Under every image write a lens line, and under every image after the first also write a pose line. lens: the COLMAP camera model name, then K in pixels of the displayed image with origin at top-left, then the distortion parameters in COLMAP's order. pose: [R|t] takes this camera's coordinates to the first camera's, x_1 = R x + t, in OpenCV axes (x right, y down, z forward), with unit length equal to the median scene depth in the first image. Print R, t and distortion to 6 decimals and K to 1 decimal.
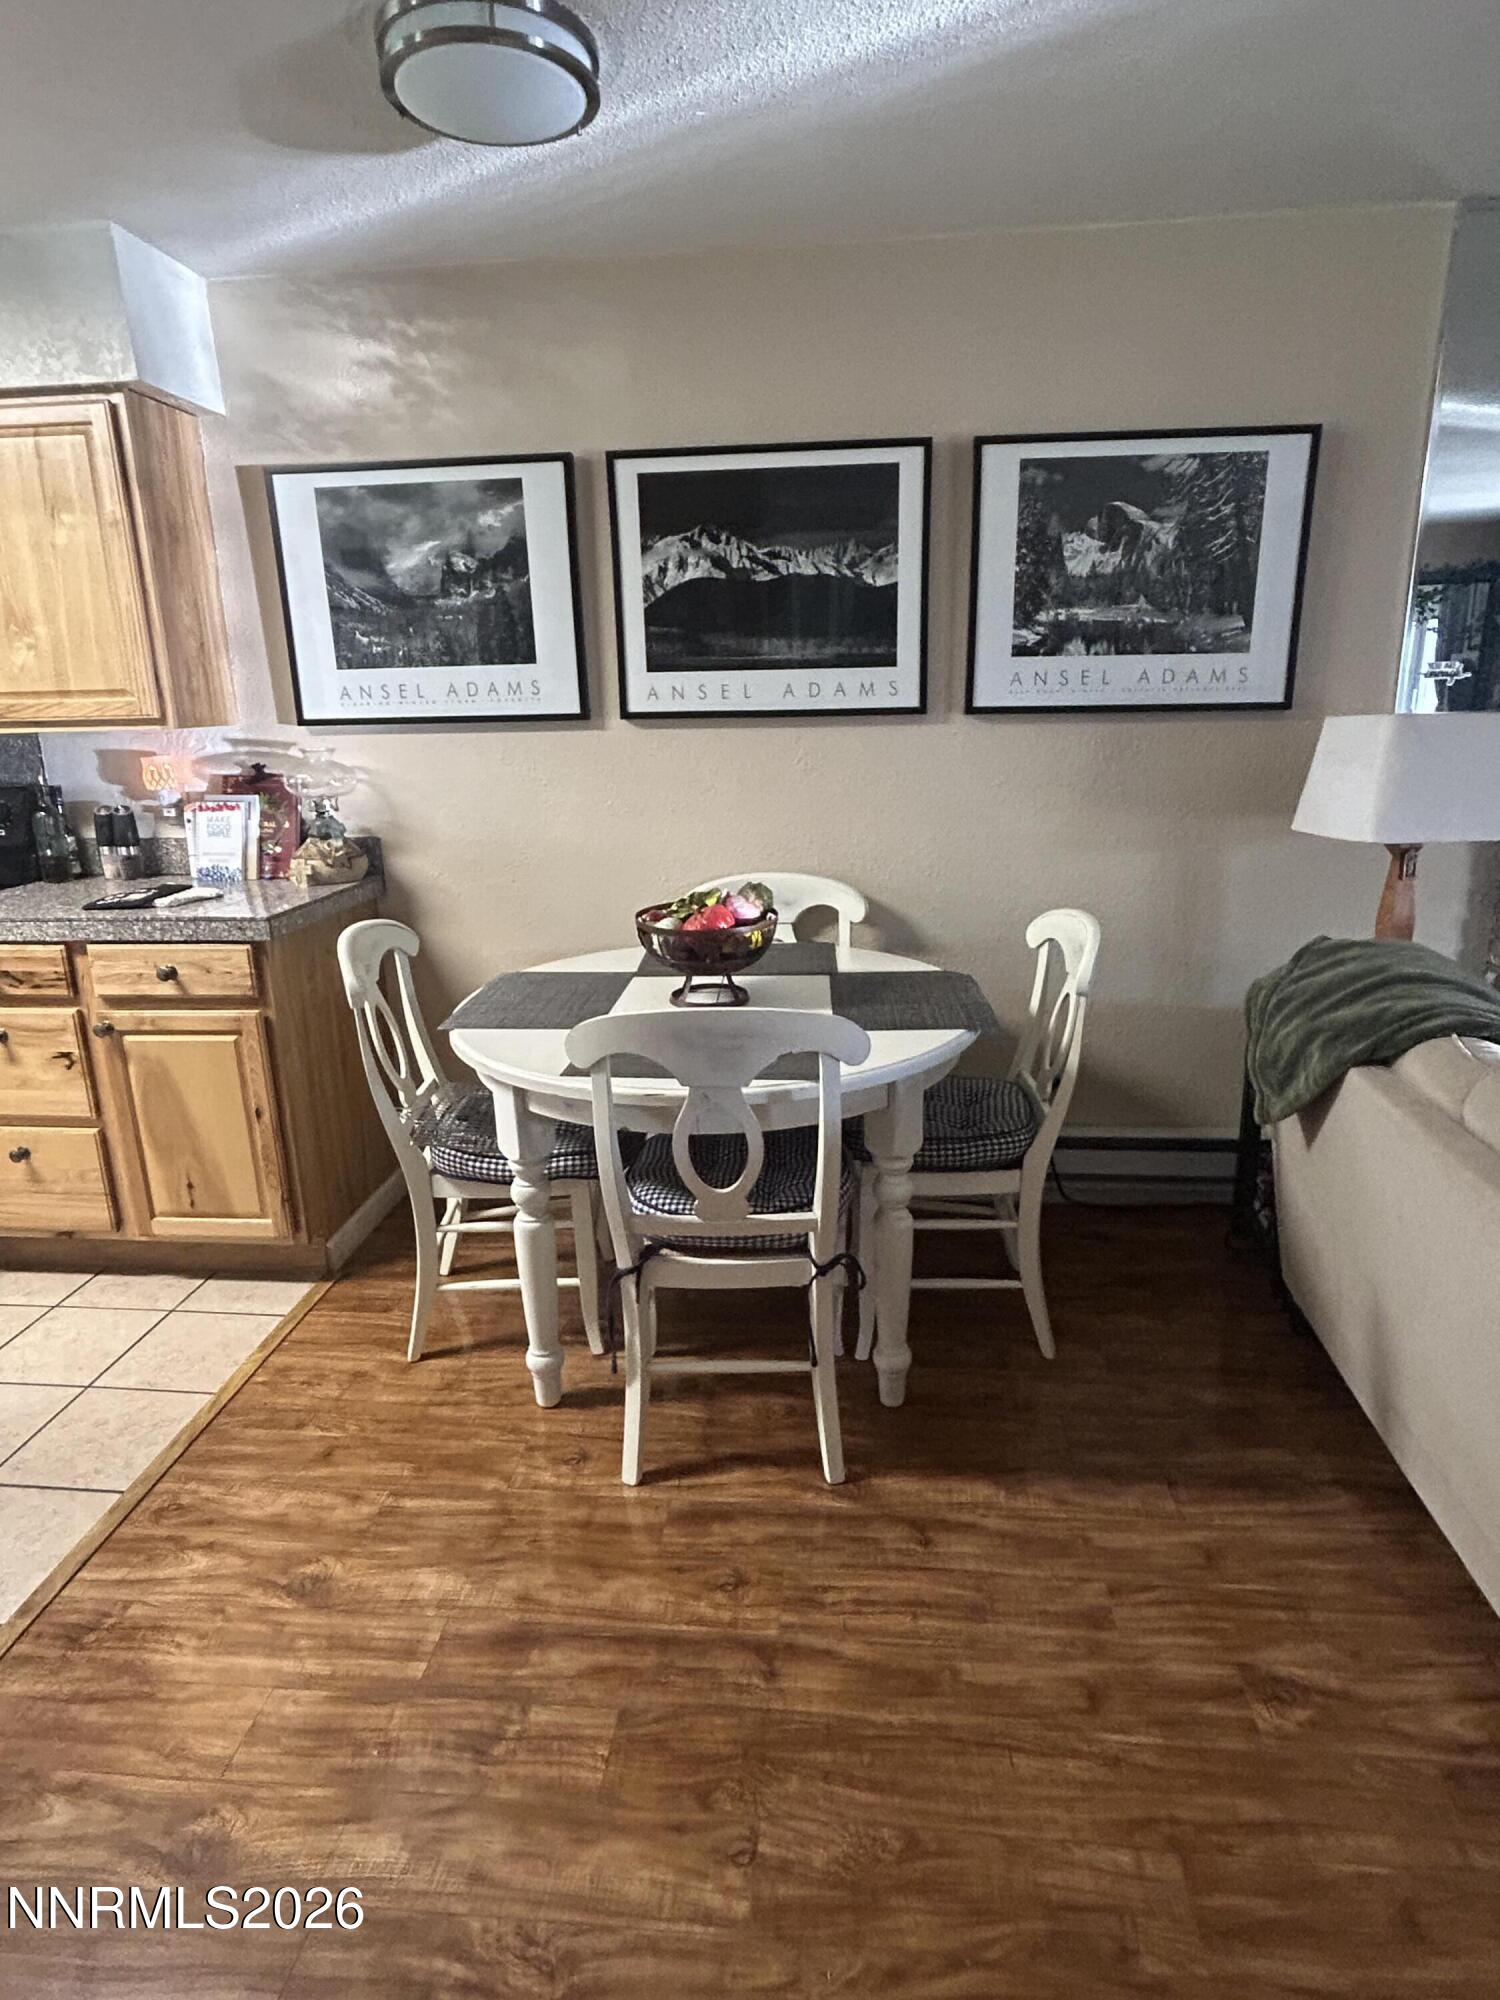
lens RADIAL K [[1102.5, 0, 751.4], [0, 1102.5, 993.5], [0, 0, 1]] dist [-0.019631, 0.010772]
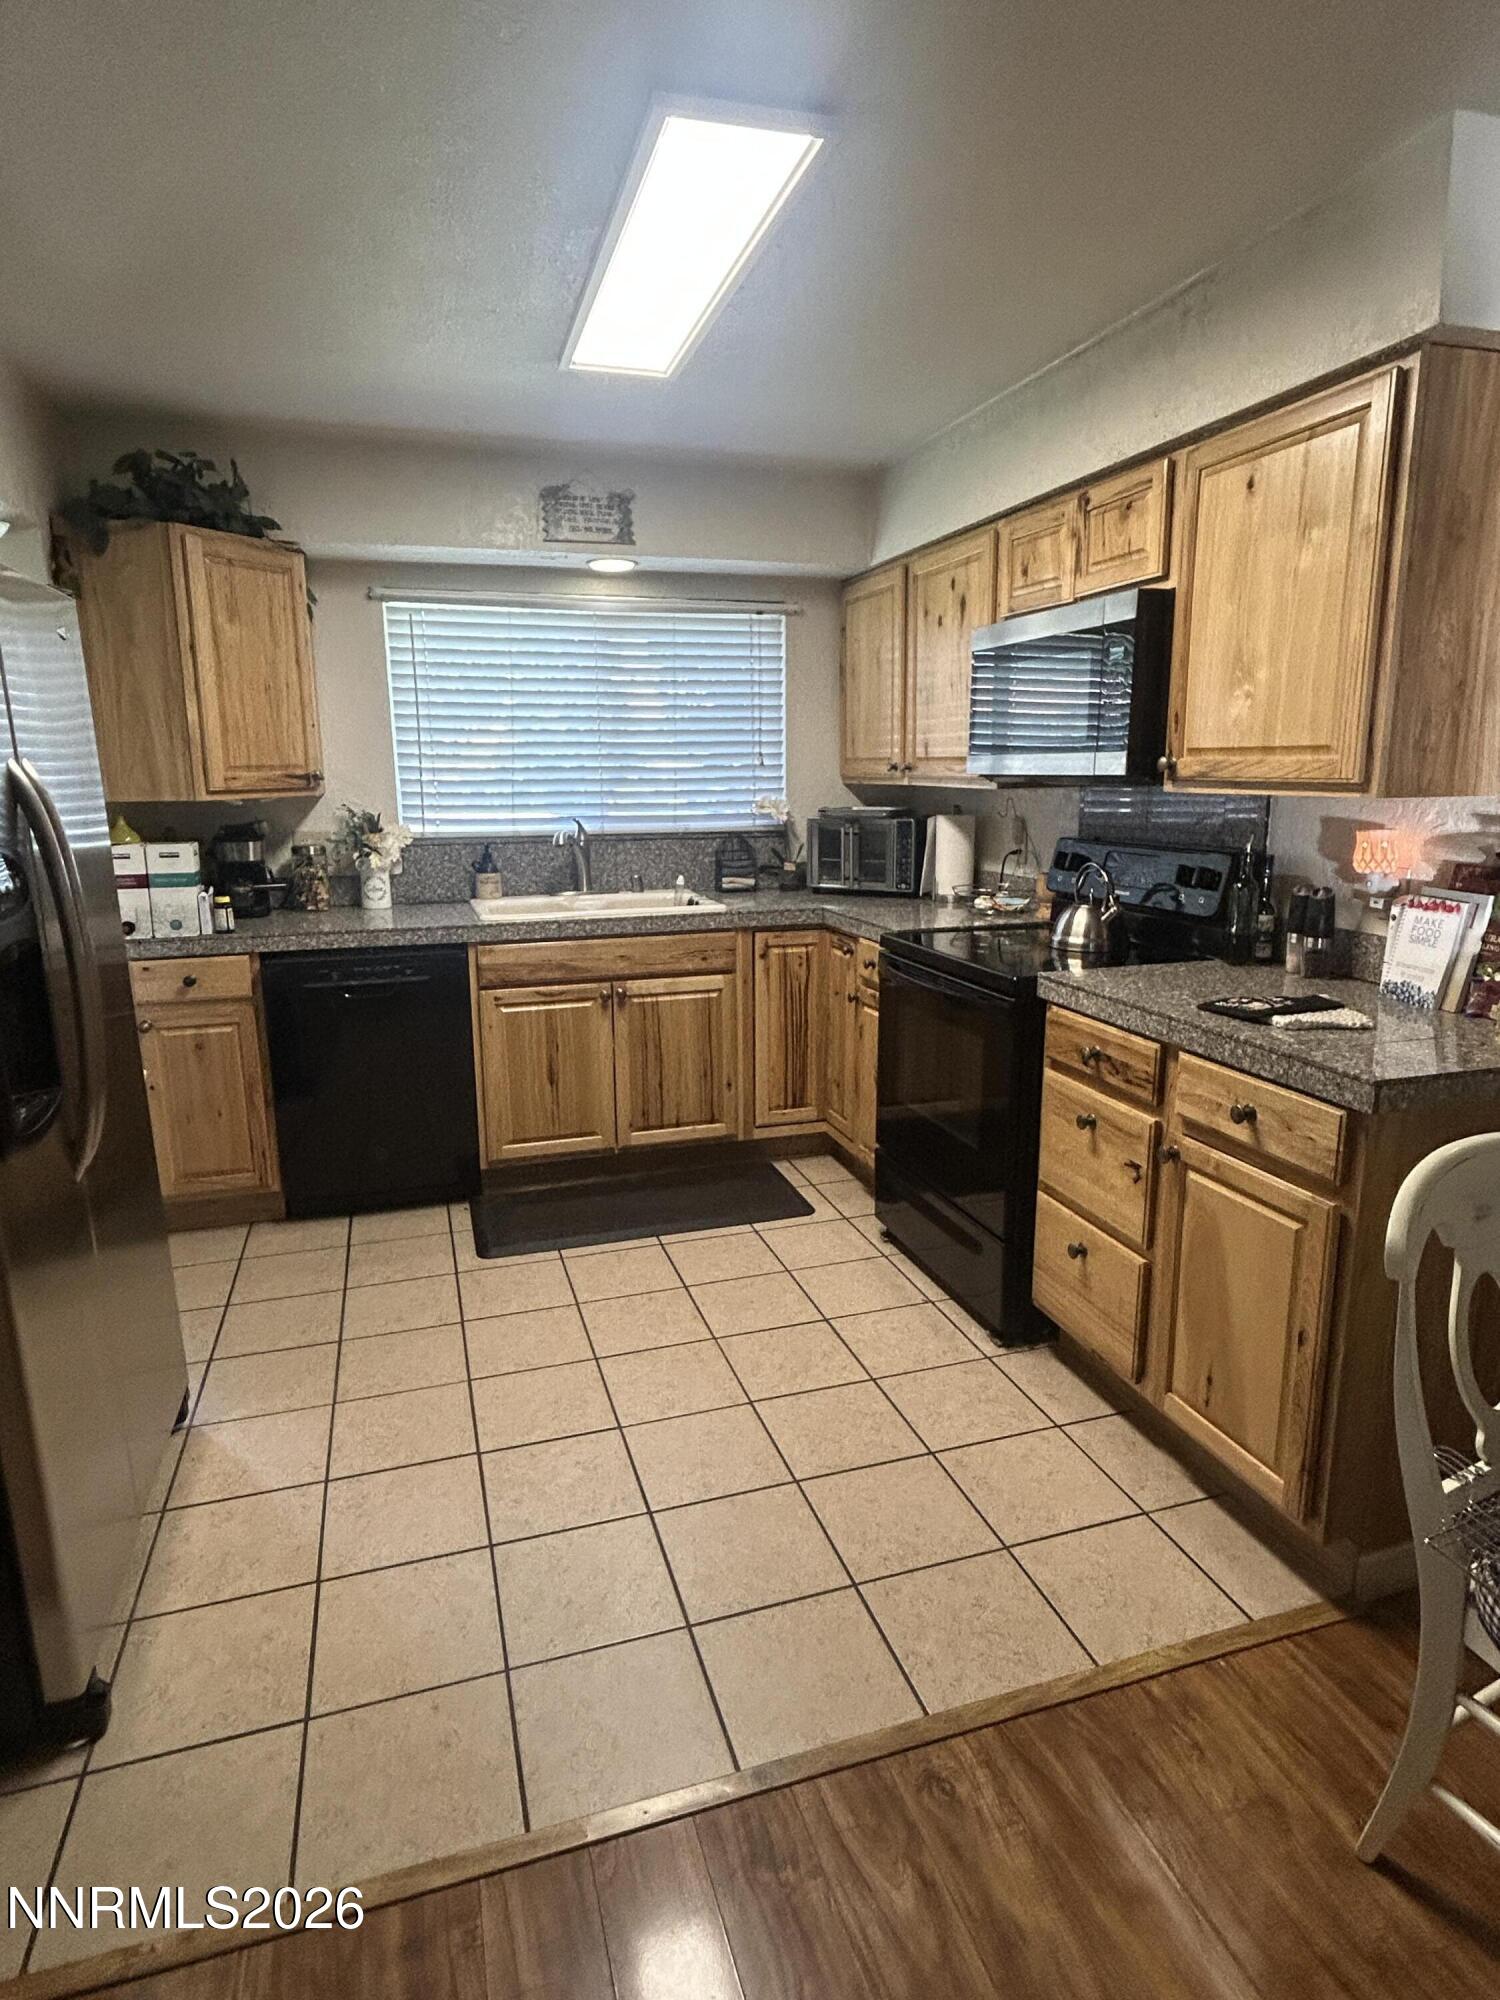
lens RADIAL K [[1102.5, 0, 751.4], [0, 1102.5, 993.5], [0, 0, 1]] dist [-0.019631, 0.010772]
pose [[0.391644, 0.201533, -0.897775, 0.002073], [-0.241960, 0.963935, 0.110833, -0.095463], [0.887733, 0.173818, 0.426282, 0.337393]]
